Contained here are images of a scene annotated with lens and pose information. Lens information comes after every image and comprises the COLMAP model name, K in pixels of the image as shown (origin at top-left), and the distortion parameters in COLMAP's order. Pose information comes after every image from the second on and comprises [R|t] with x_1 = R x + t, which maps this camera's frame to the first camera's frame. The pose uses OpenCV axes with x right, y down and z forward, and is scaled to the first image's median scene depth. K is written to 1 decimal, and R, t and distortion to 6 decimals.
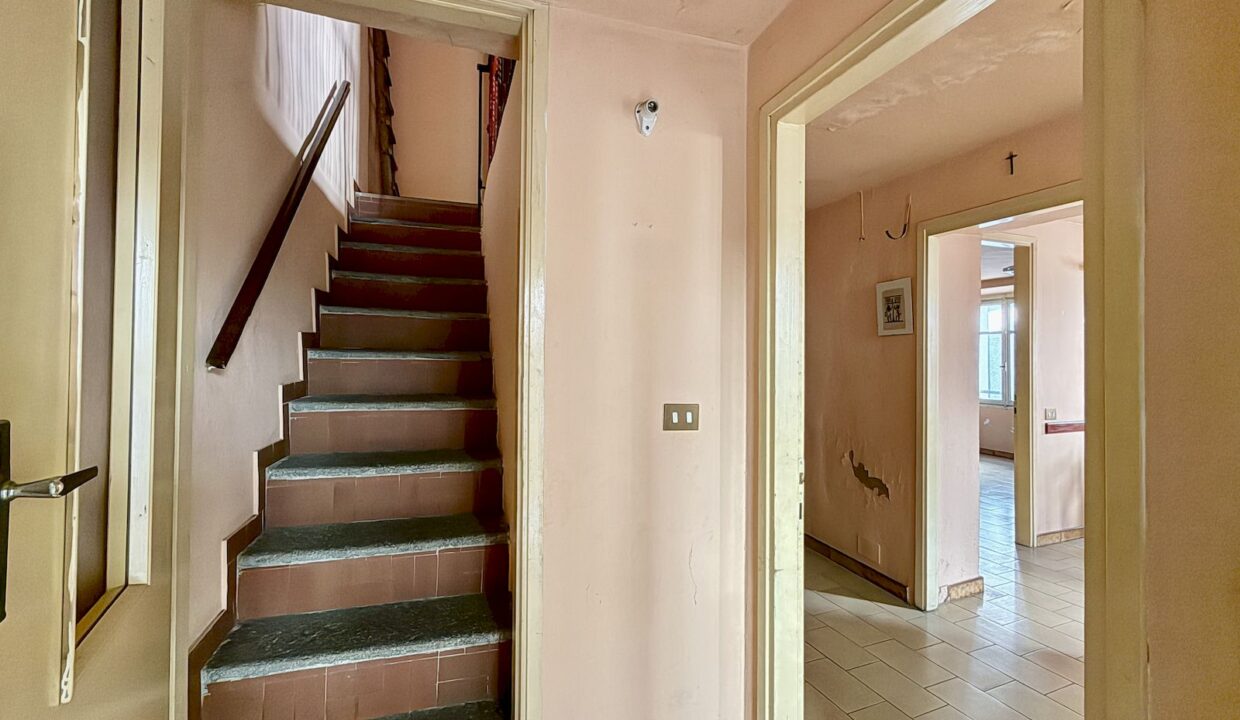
lens RADIAL K [[512.7, 0, 620.0], [0, 512.7, 360.0], [0, 0, 1]] dist [-0.001112, -0.000009]
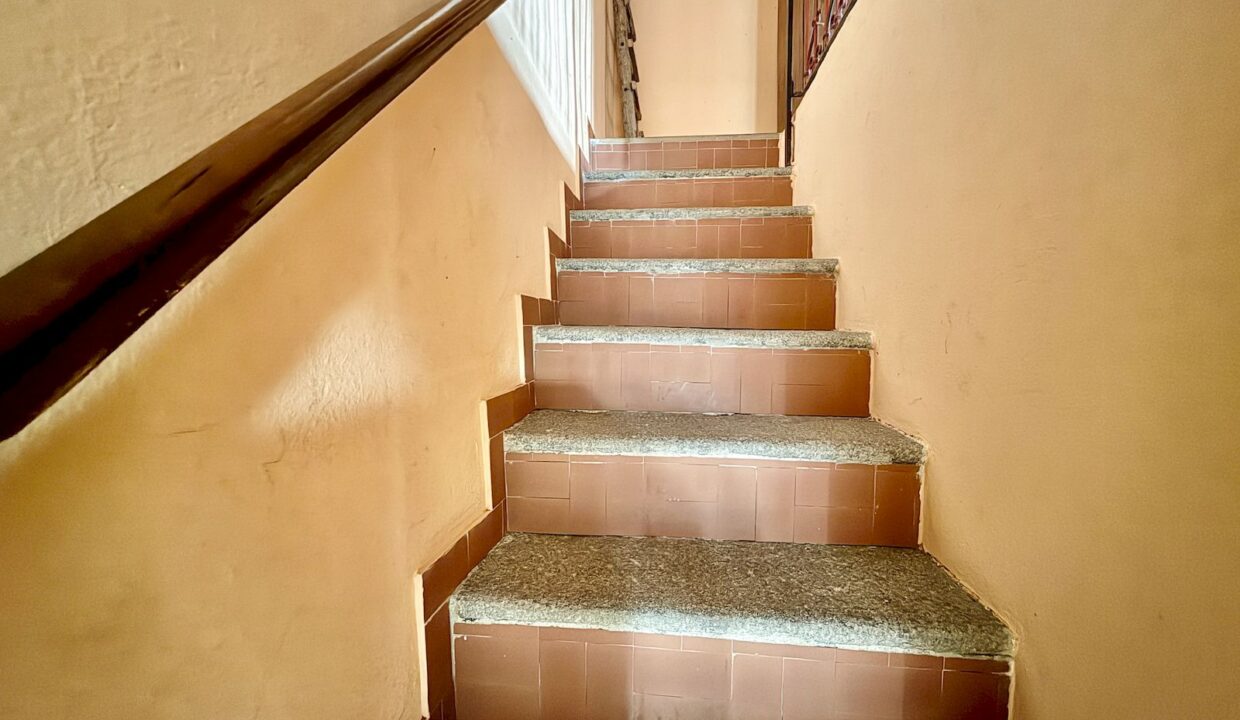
lens RADIAL K [[498.3, 0, 610.1], [0, 498.3, 351.9], [0, 0, 1]] dist [-0.000270, 0.000012]
pose [[0.911038, 0.000817, -0.412322, -0.248161], [0.003296, 0.999952, 0.009264, -0.069321], [0.412310, -0.009799, 0.910991, 0.462375]]
